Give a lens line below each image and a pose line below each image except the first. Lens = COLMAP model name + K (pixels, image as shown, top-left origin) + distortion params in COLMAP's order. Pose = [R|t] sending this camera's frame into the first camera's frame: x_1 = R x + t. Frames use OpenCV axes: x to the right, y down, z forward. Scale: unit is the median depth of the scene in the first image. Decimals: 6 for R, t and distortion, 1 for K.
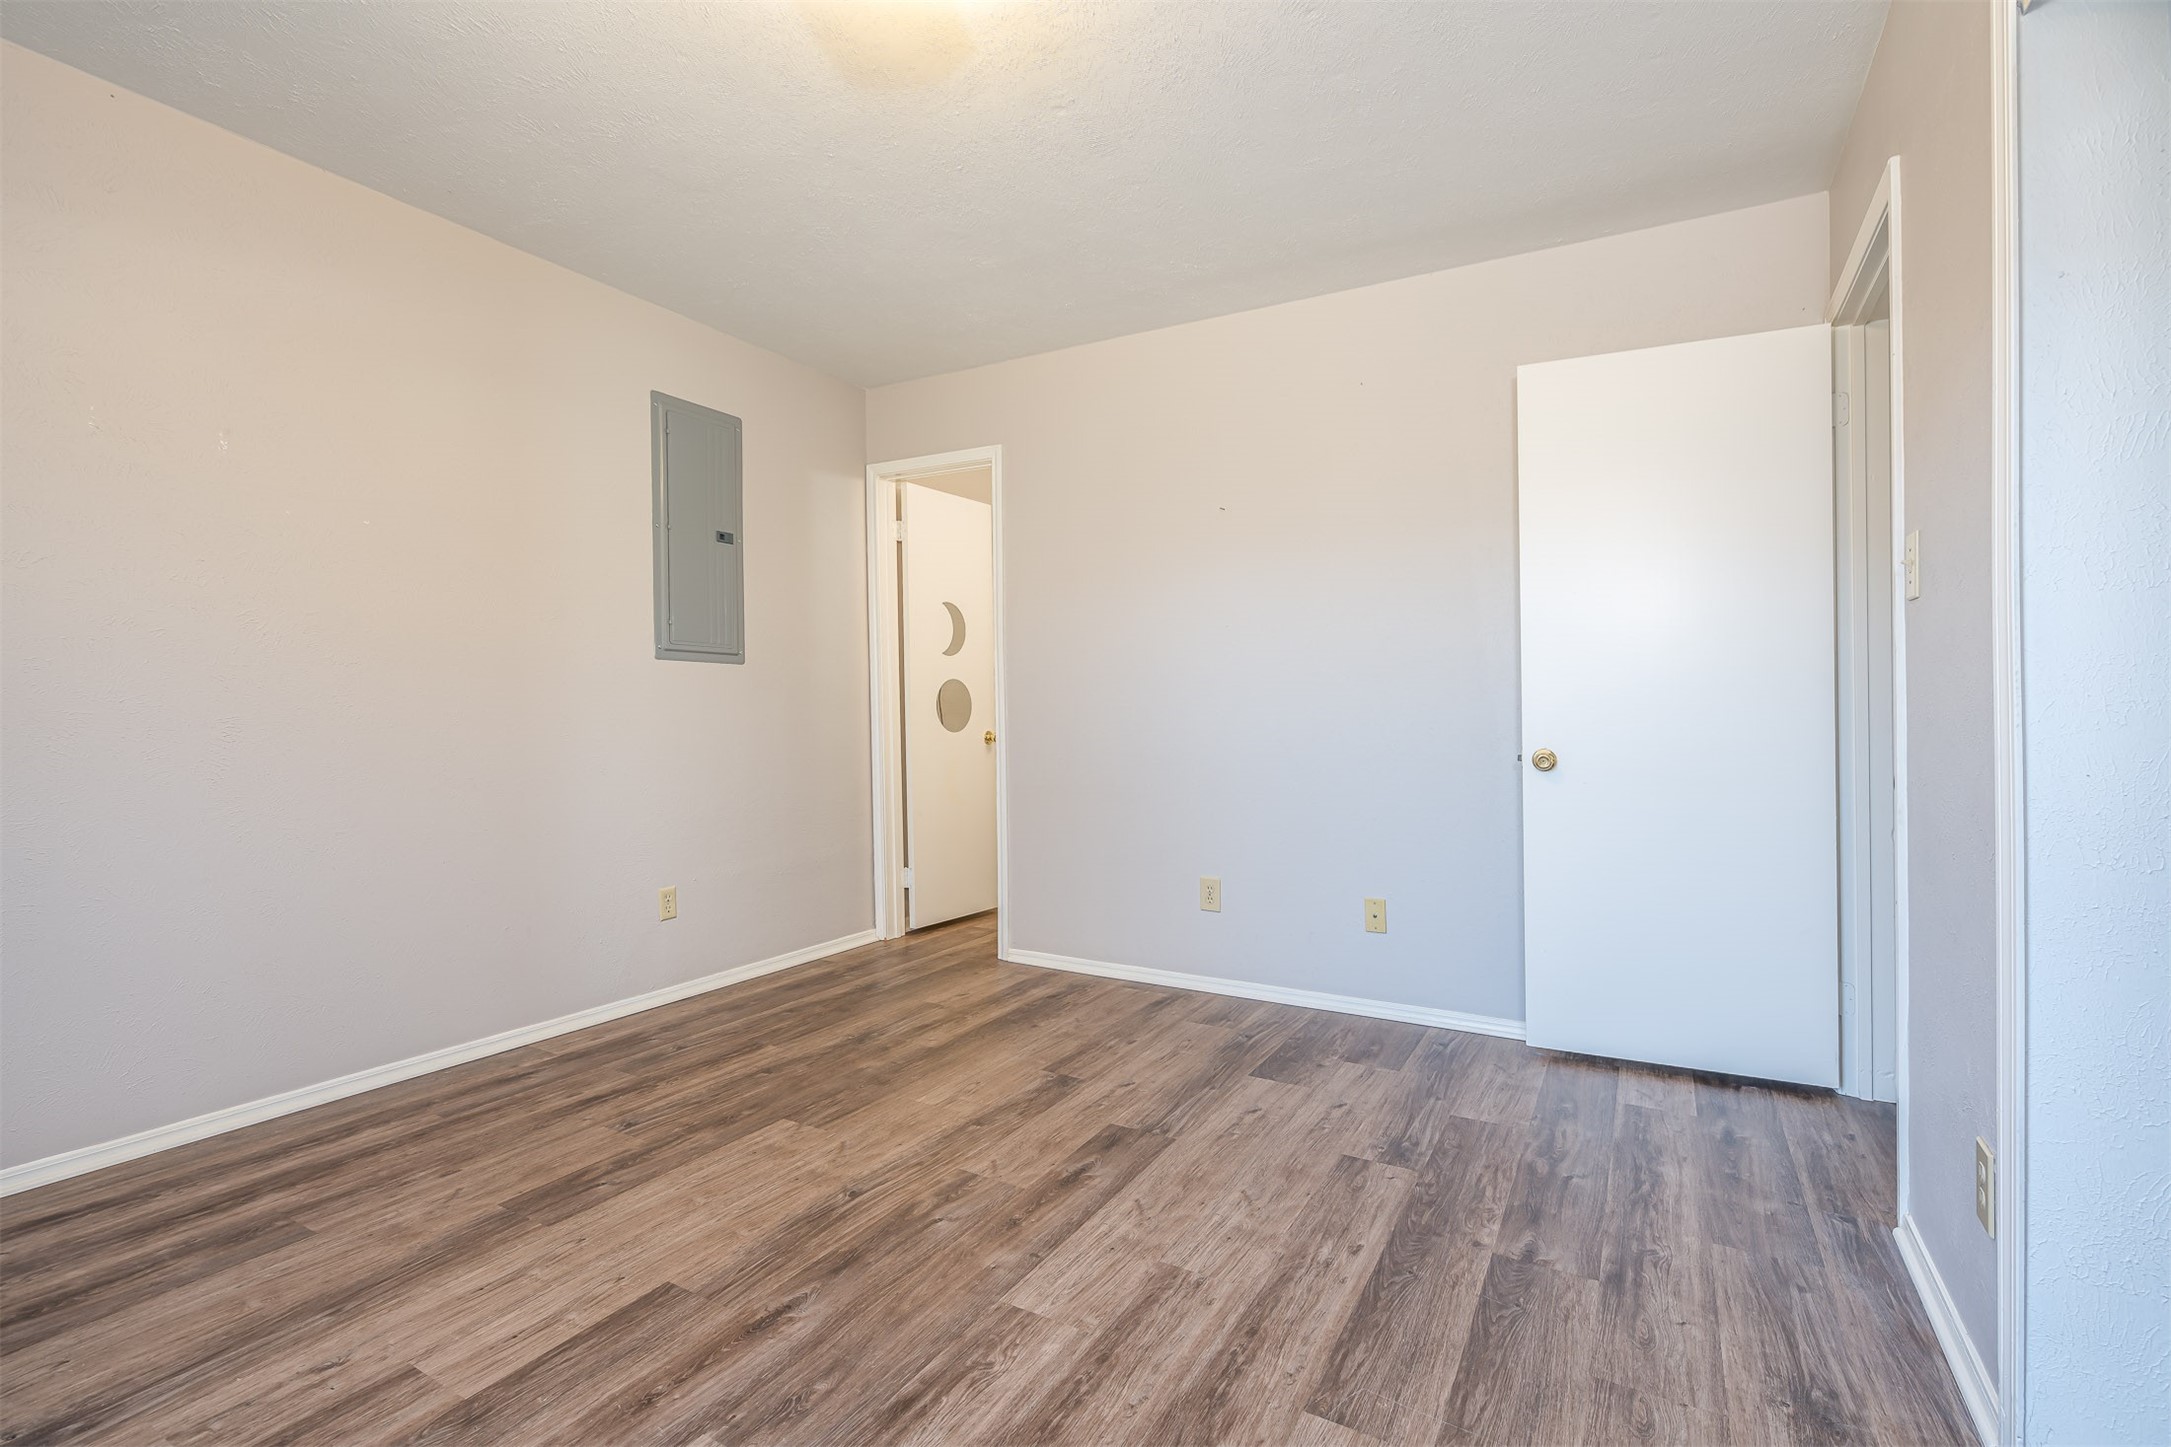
lens RADIAL K [[979.1, 0, 1090.8], [0, 979.1, 717.1], [0, 0, 1]] dist [-0.007732, 0.003169]
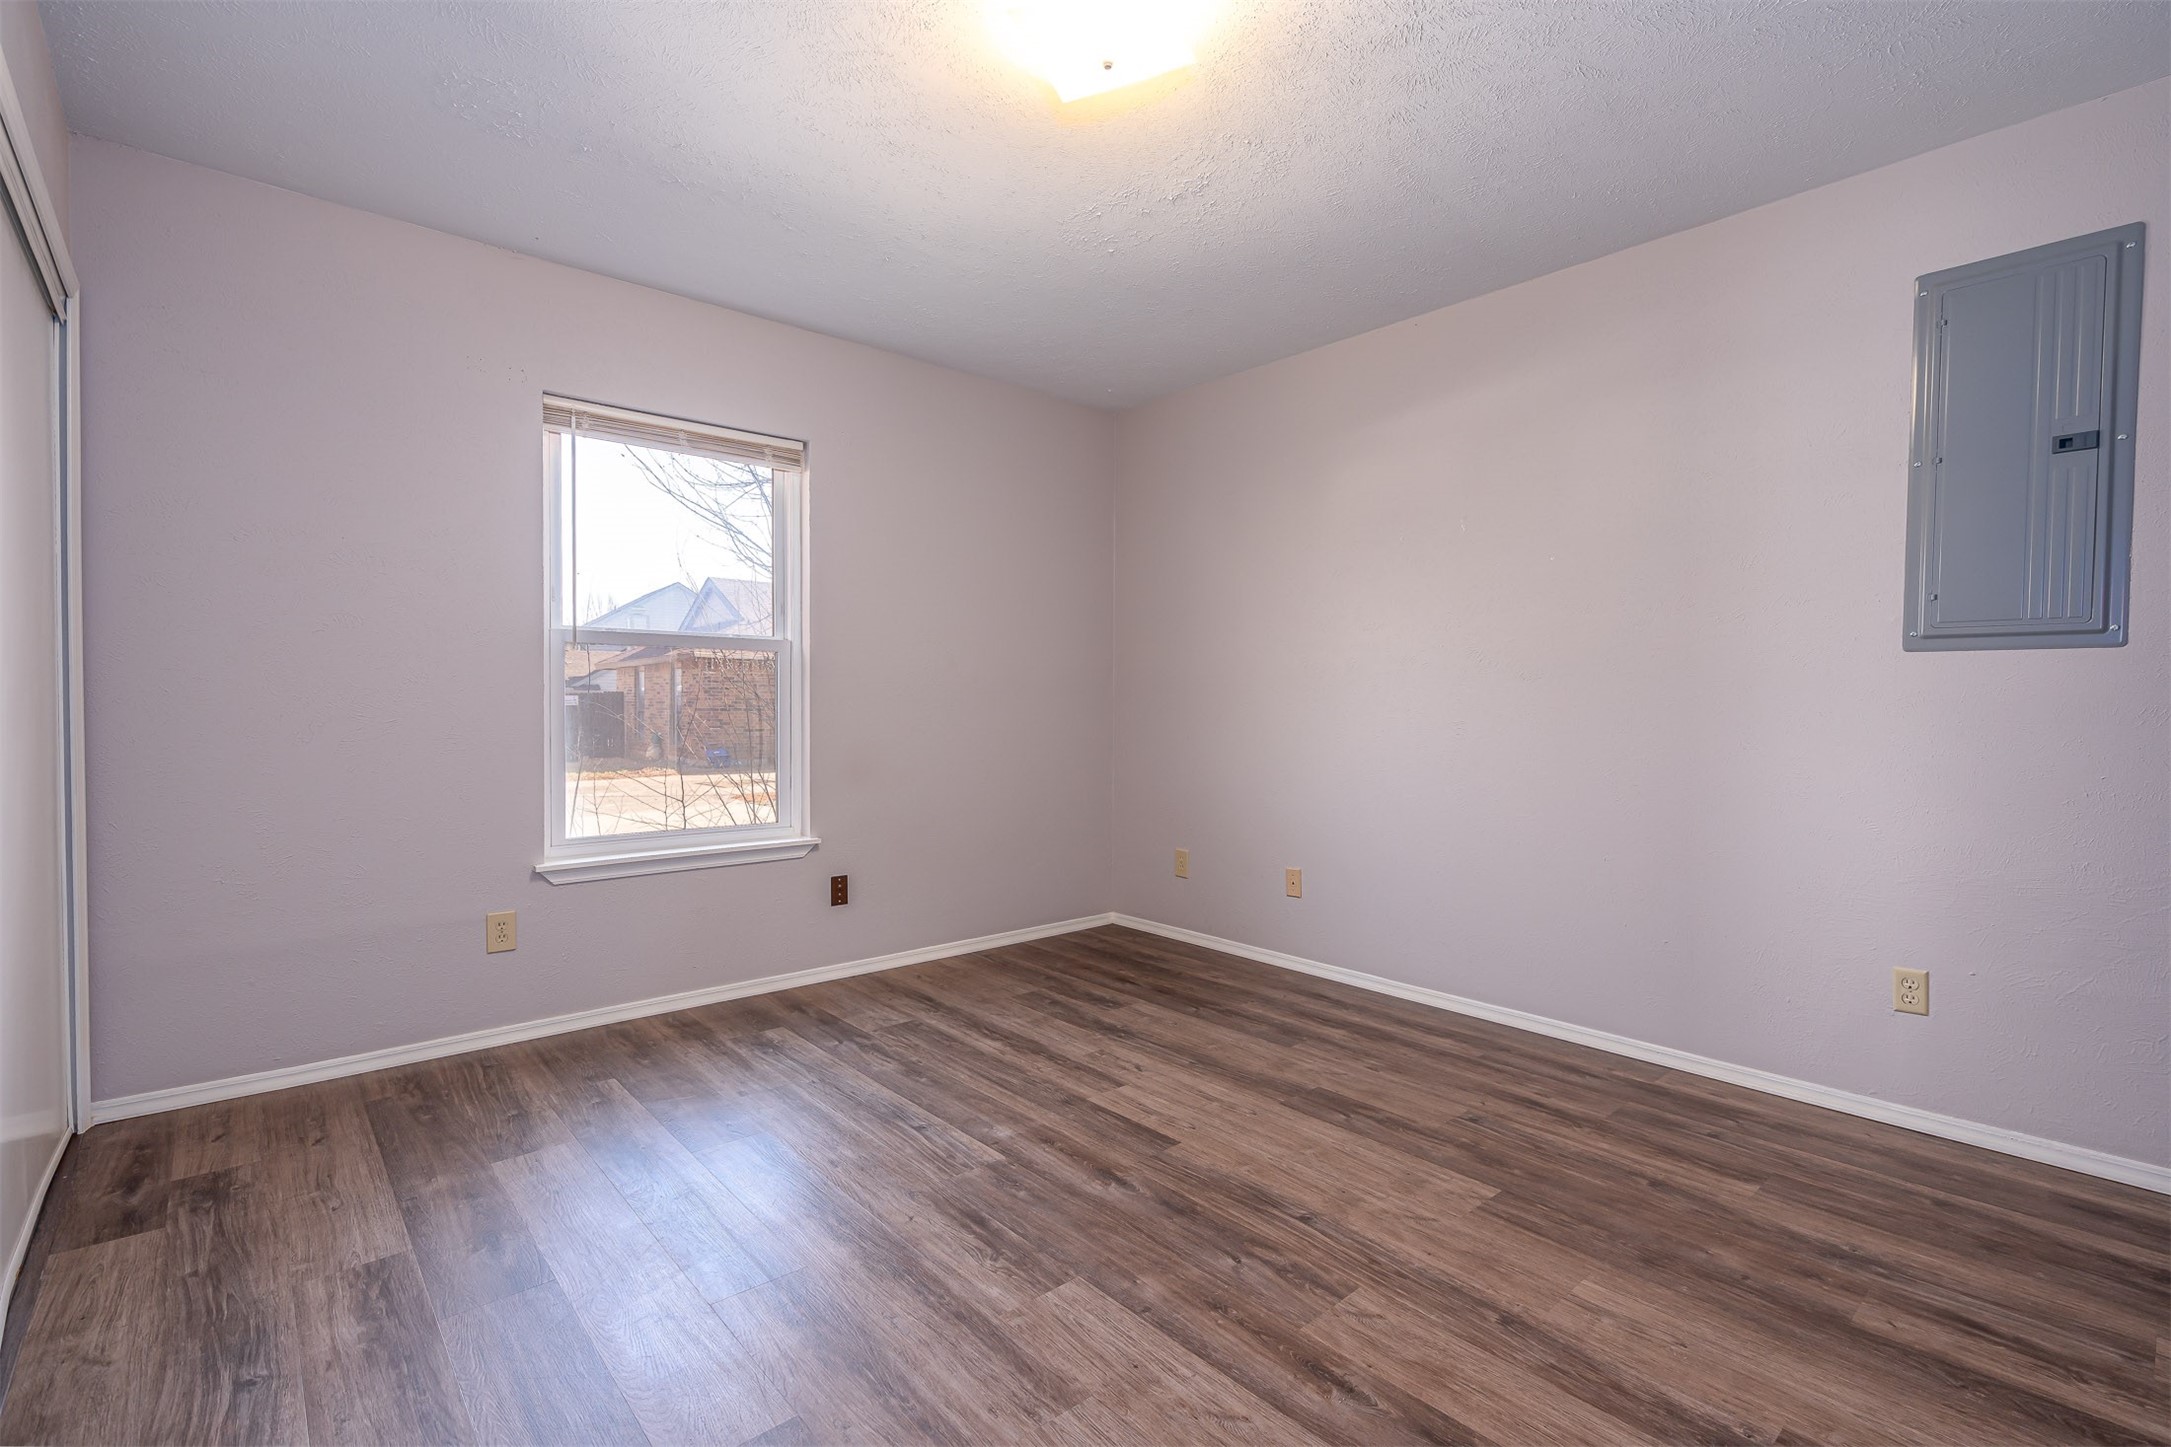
lens RADIAL K [[979.1, 0, 1092.5], [0, 979.1, 733.8], [0, 0, 1]] dist [-0.007732, 0.003169]
pose [[-0.321005, 0.020620, -0.946853, 0.632171], [-0.015625, 0.999512, 0.027065, -0.010917], [0.946949, 0.023483, -0.320526, 0.954841]]
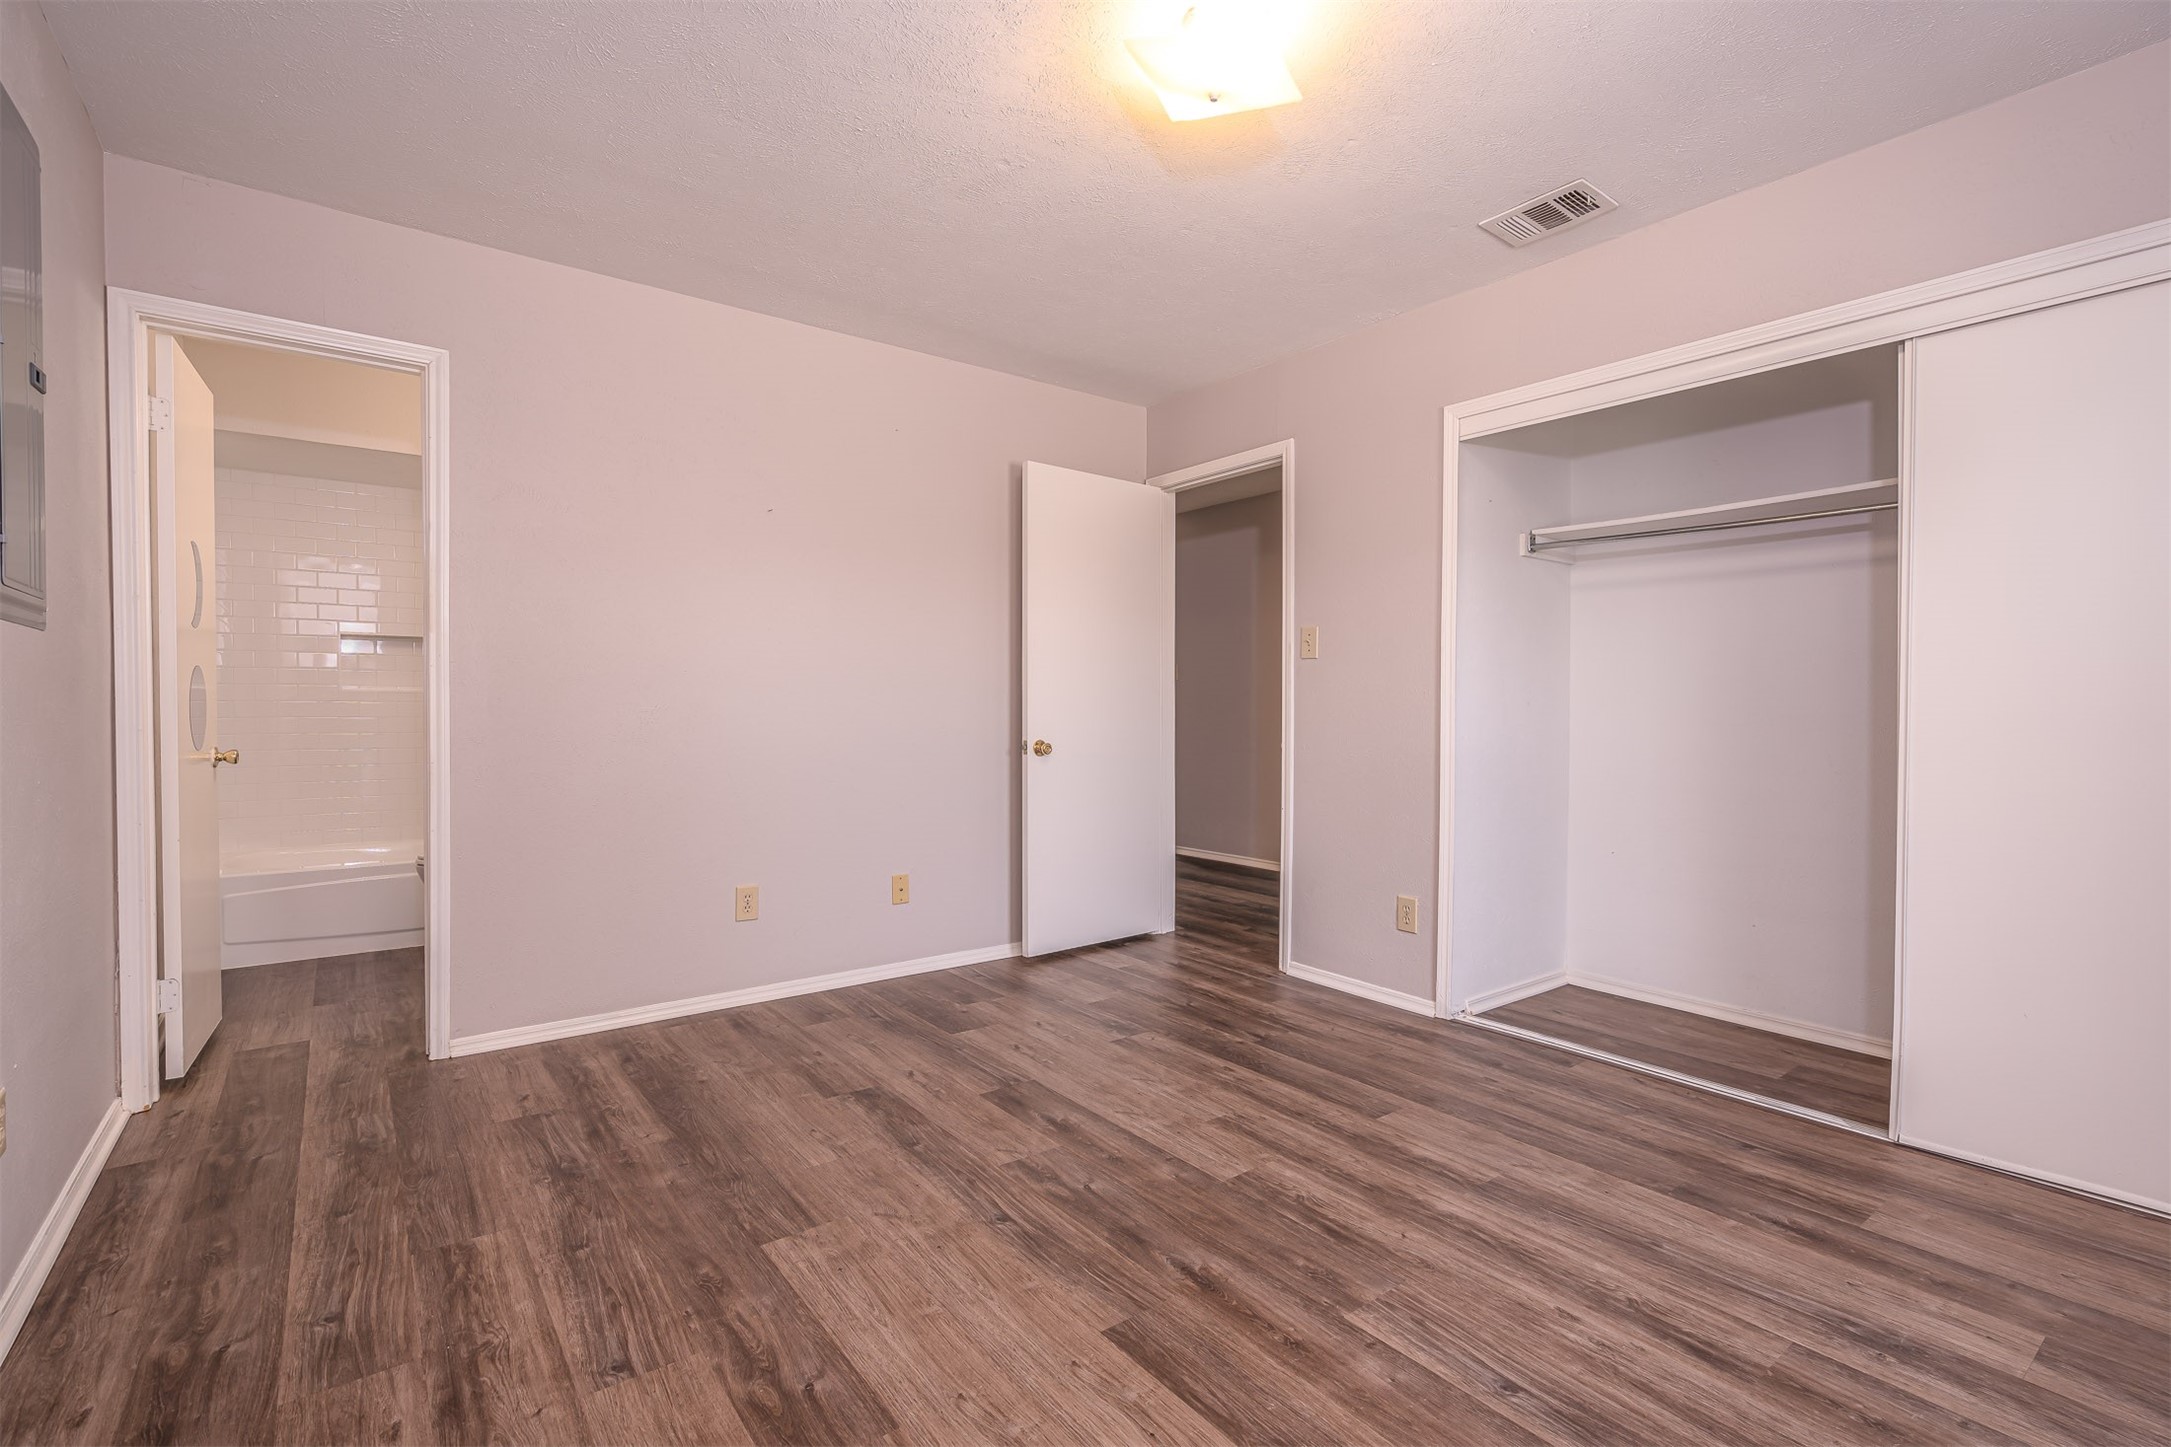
lens RADIAL K [[979.1, 0, 1074.4], [0, 979.1, 712.8], [0, 0, 1]] dist [-0.007732, 0.003169]
pose [[0.402875, -0.007765, 0.915222, -0.951613], [0.006953, 0.999961, 0.005423, -0.015403], [-0.915229, 0.004179, 0.402913, 0.472447]]
